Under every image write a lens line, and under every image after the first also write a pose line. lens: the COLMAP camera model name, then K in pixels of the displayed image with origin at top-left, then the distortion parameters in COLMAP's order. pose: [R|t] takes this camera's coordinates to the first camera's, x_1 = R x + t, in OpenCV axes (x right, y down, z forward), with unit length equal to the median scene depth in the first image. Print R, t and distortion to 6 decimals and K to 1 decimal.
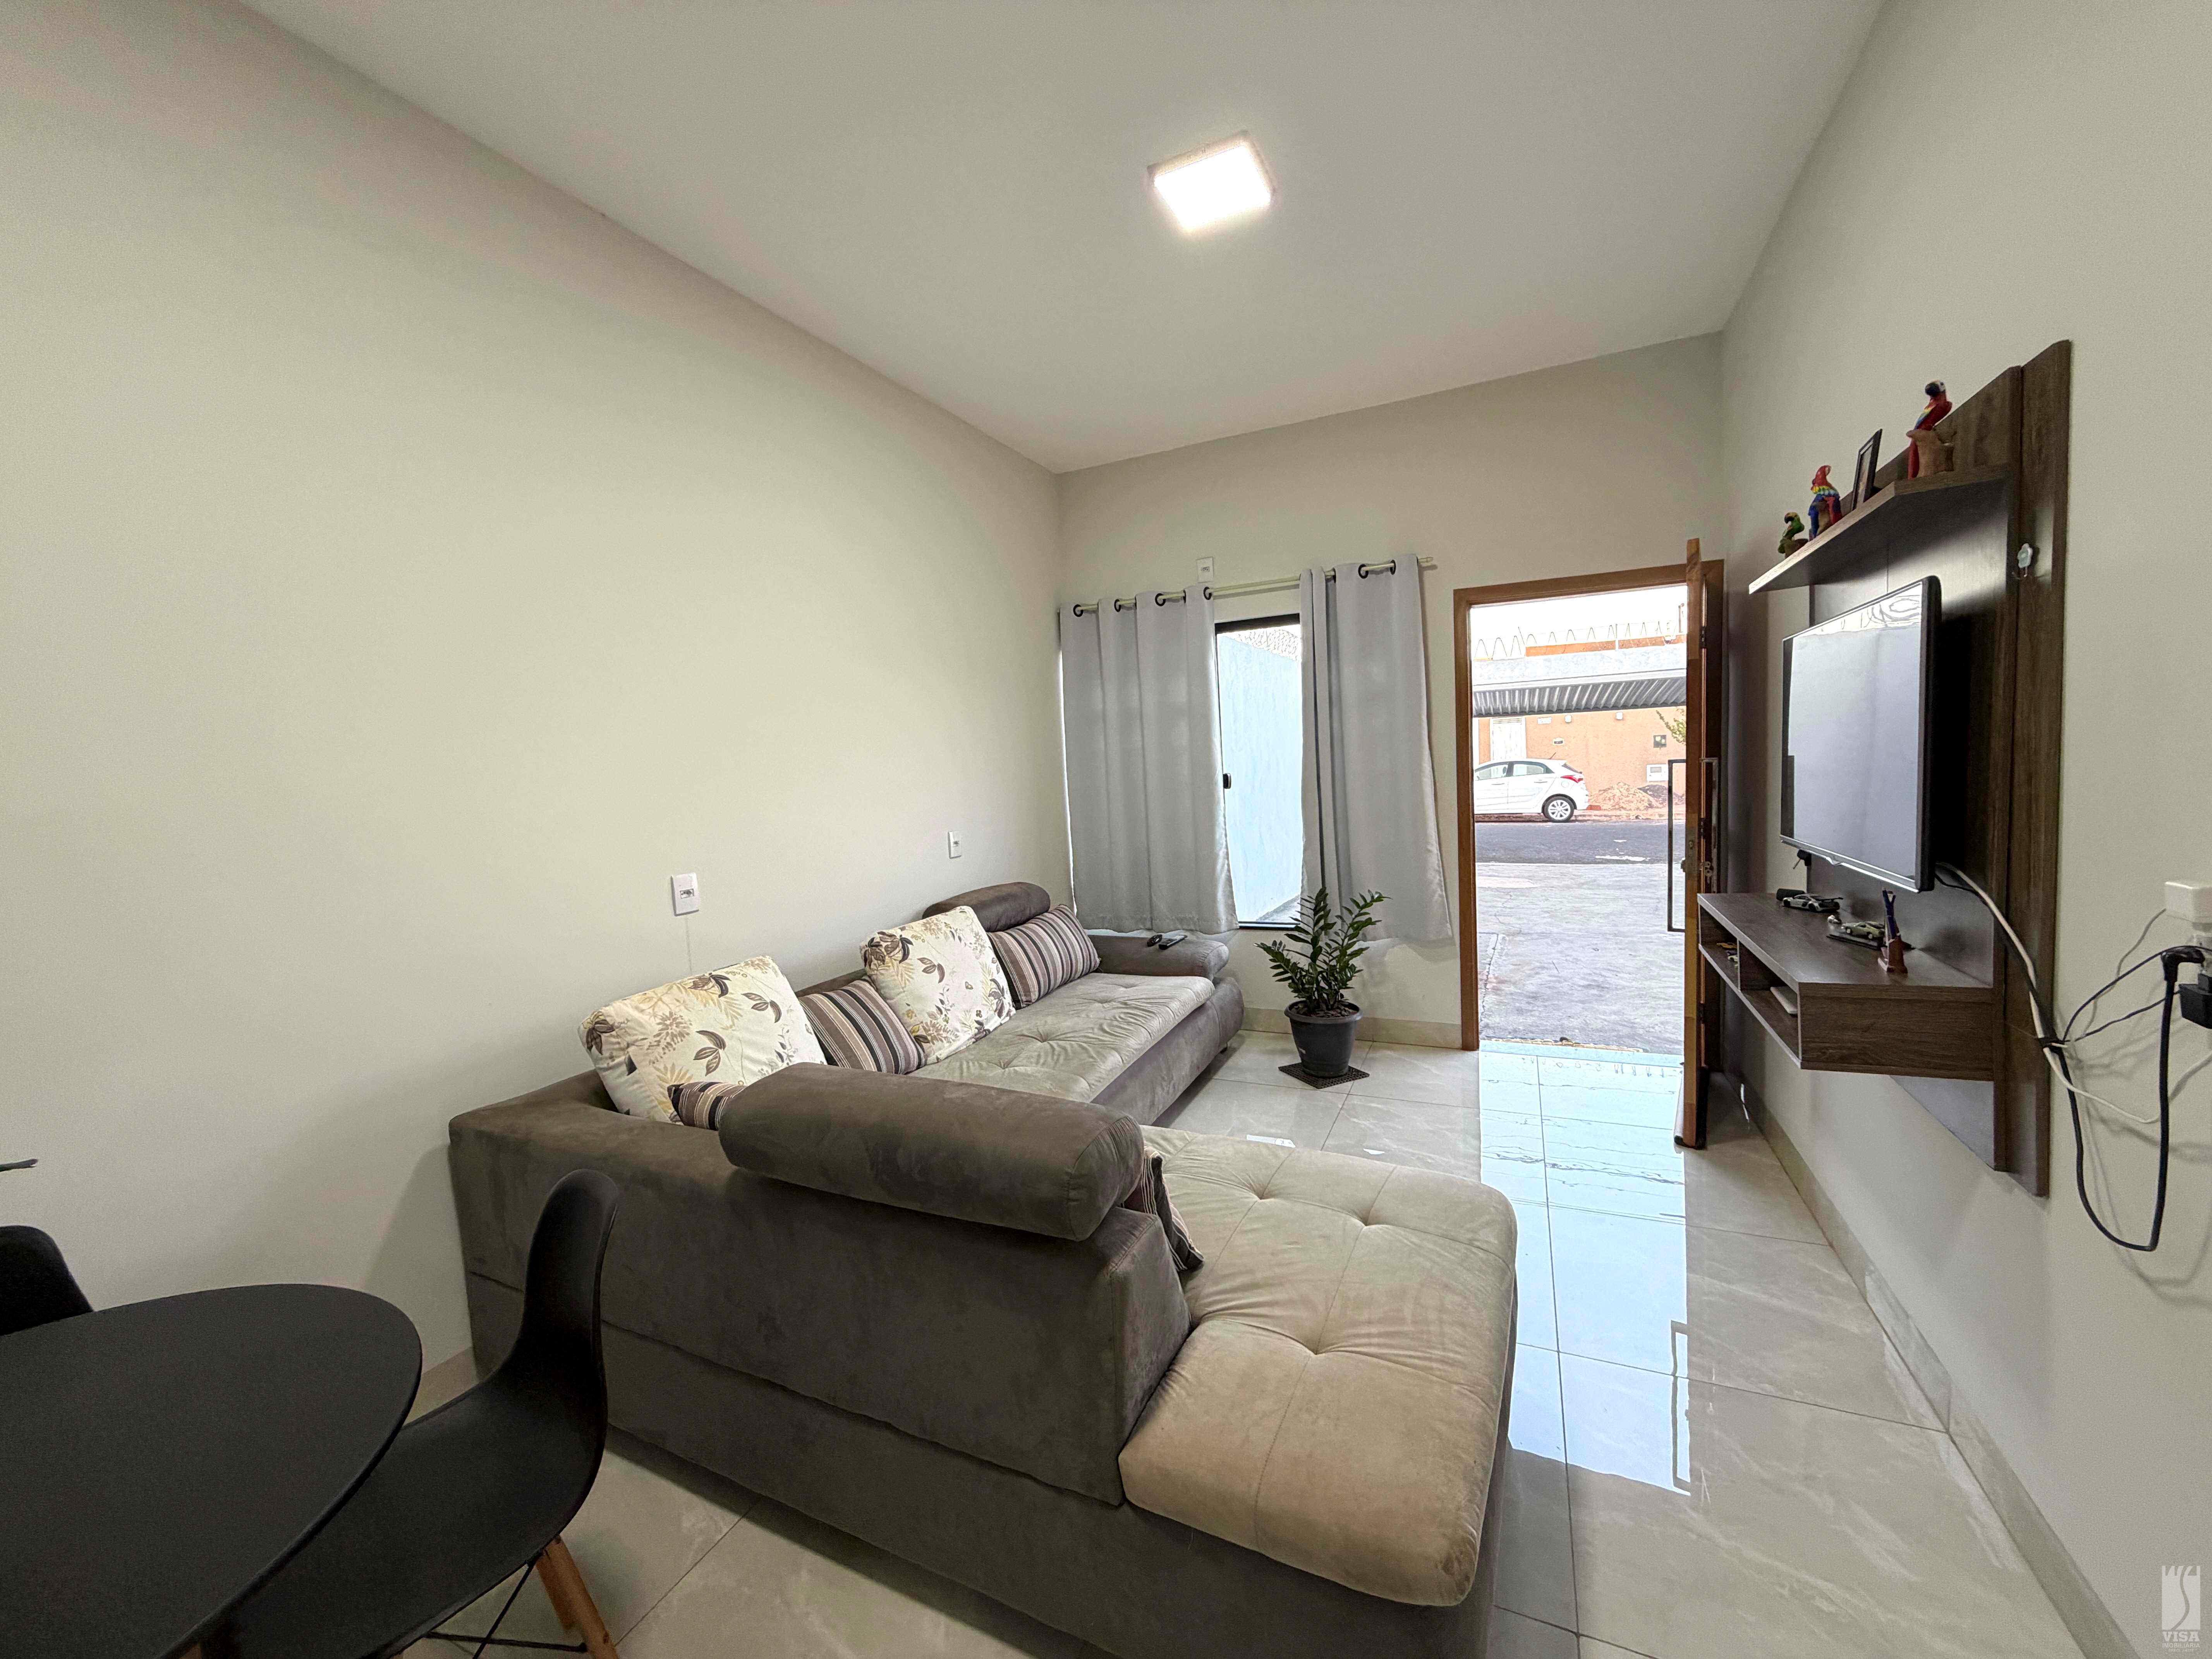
lens RADIAL K [[885.4, 0, 1106.2], [0, 885.4, 838.0], [0, 0, 1]] dist [-0.010613, 0.000308]
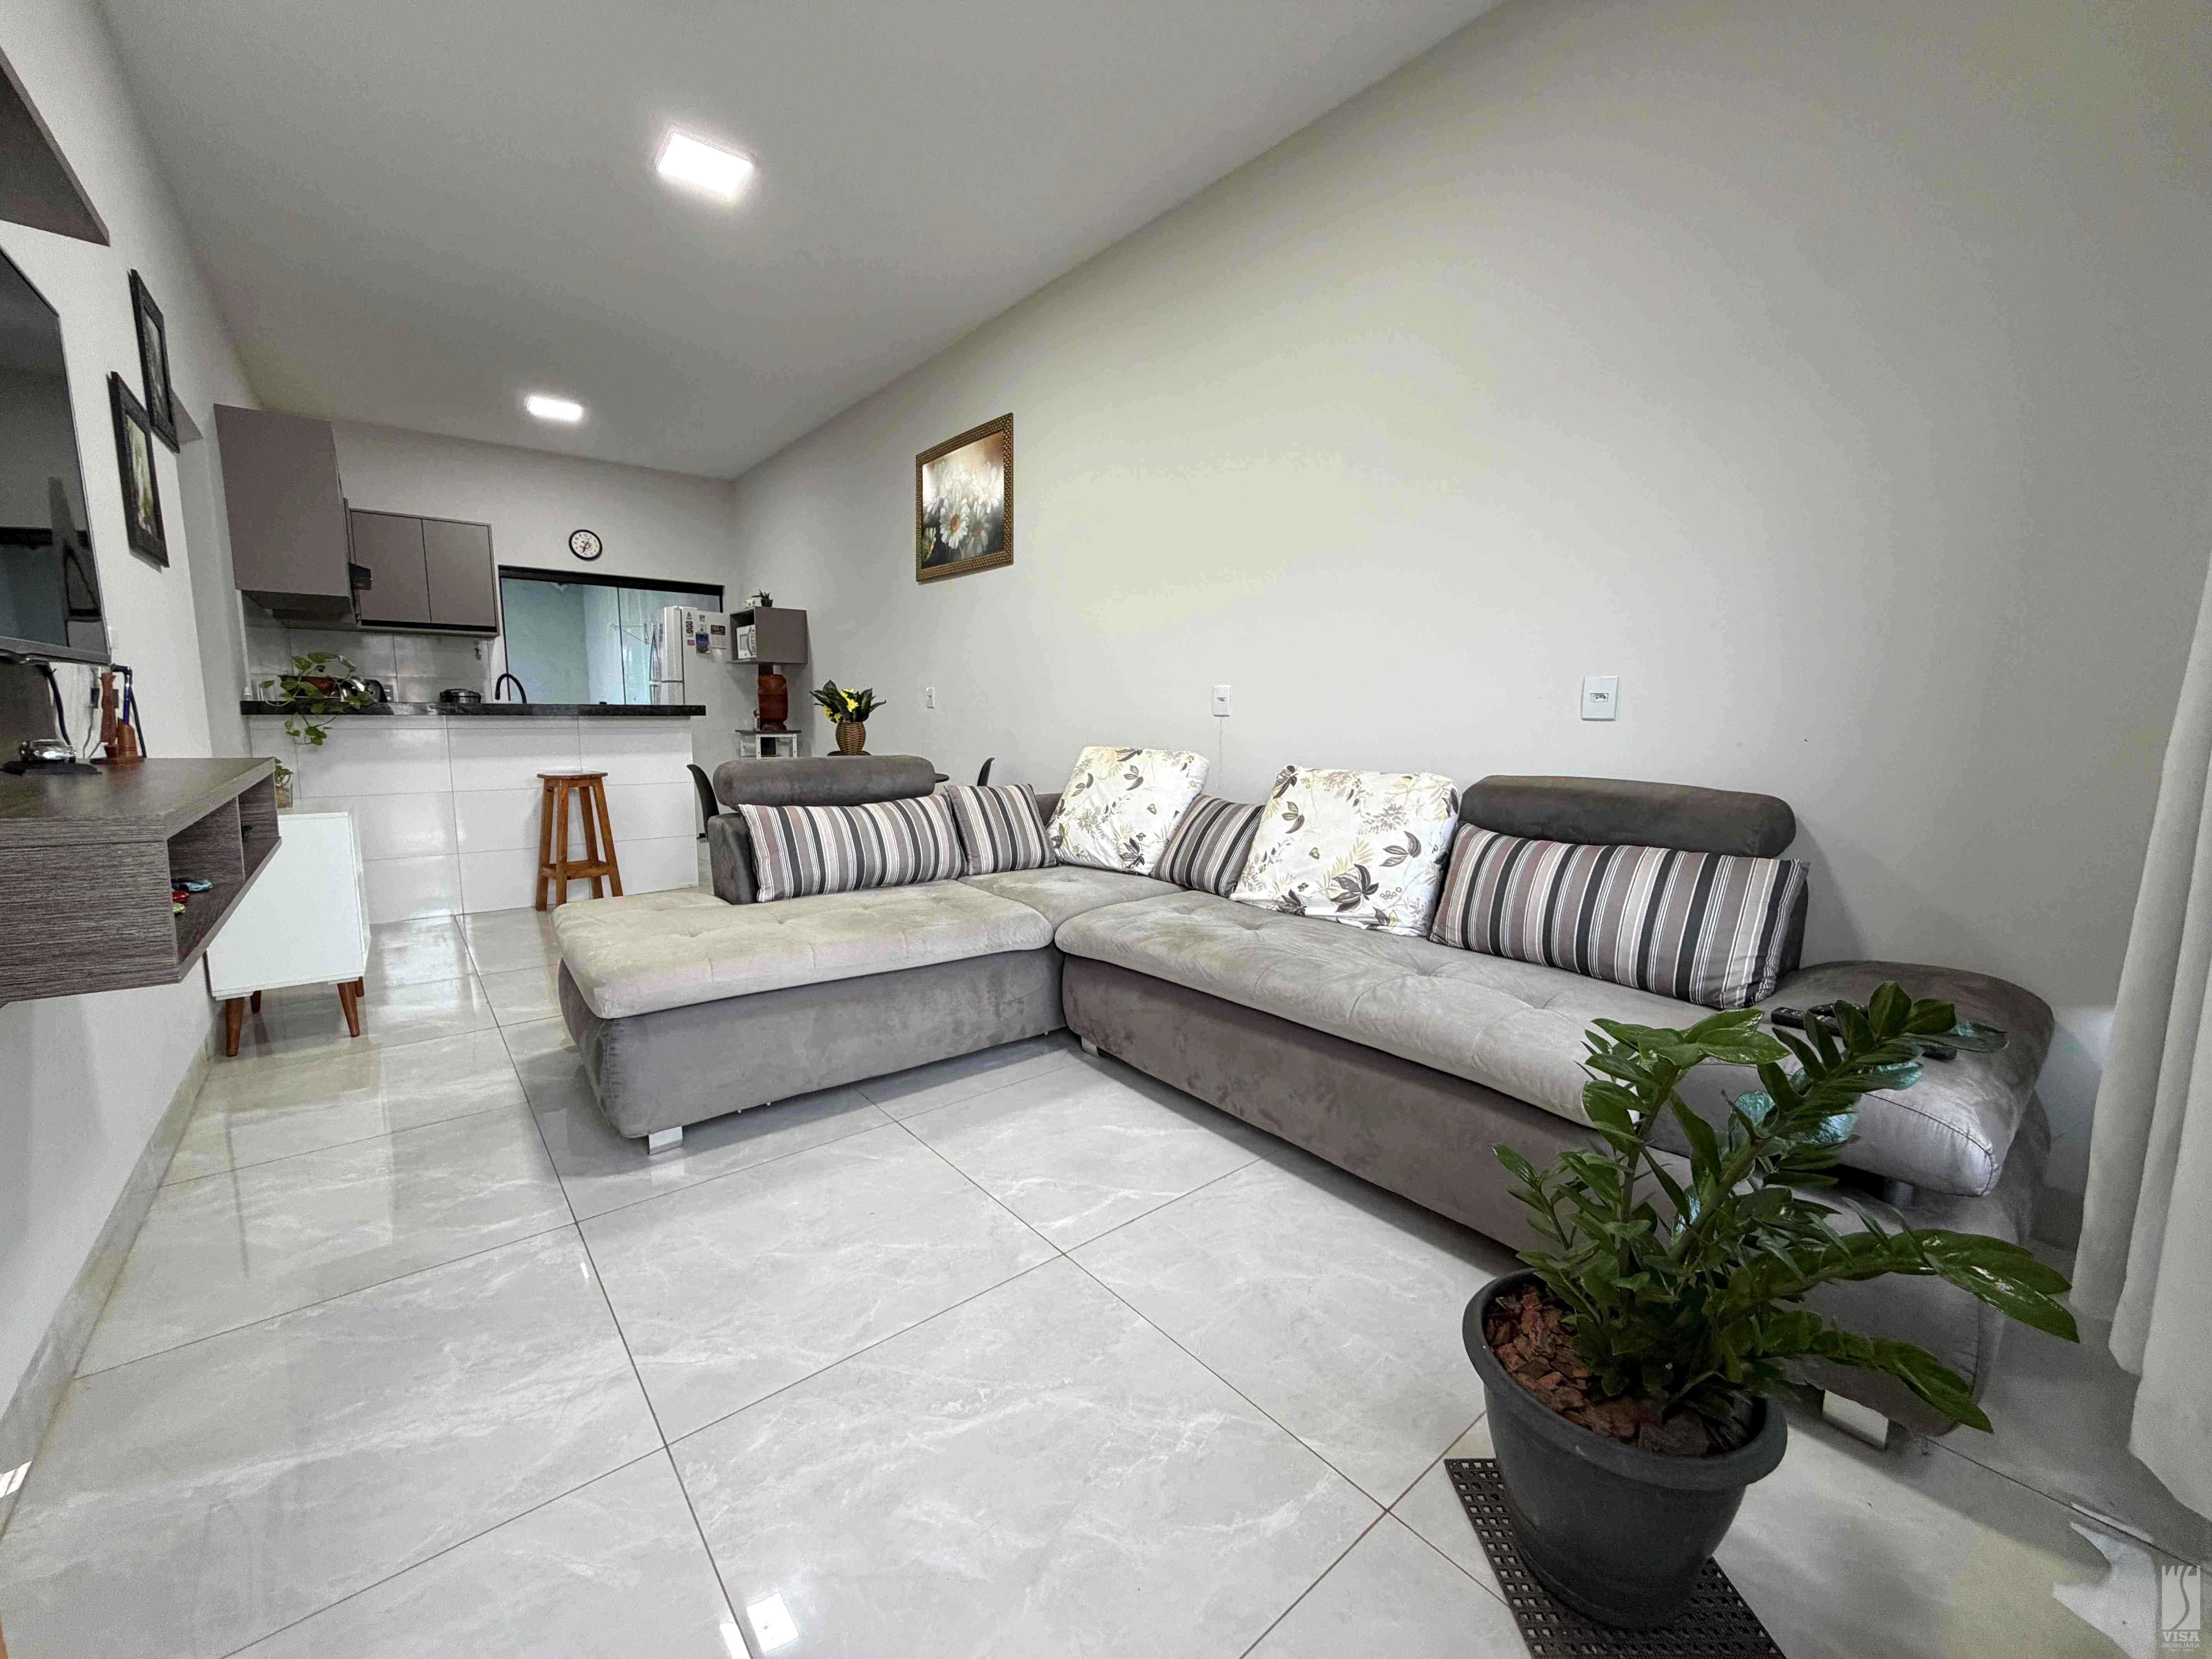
lens RADIAL K [[885.4, 0, 1105.9], [0, 885.4, 814.5], [0, 0, 1]] dist [-0.010613, 0.000308]
pose [[-0.434254, 0.163449, -0.885837, 0.655531], [-0.048588, 0.977718, 0.204221, -0.027084], [0.899479, 0.131725, -0.416636, 1.167158]]
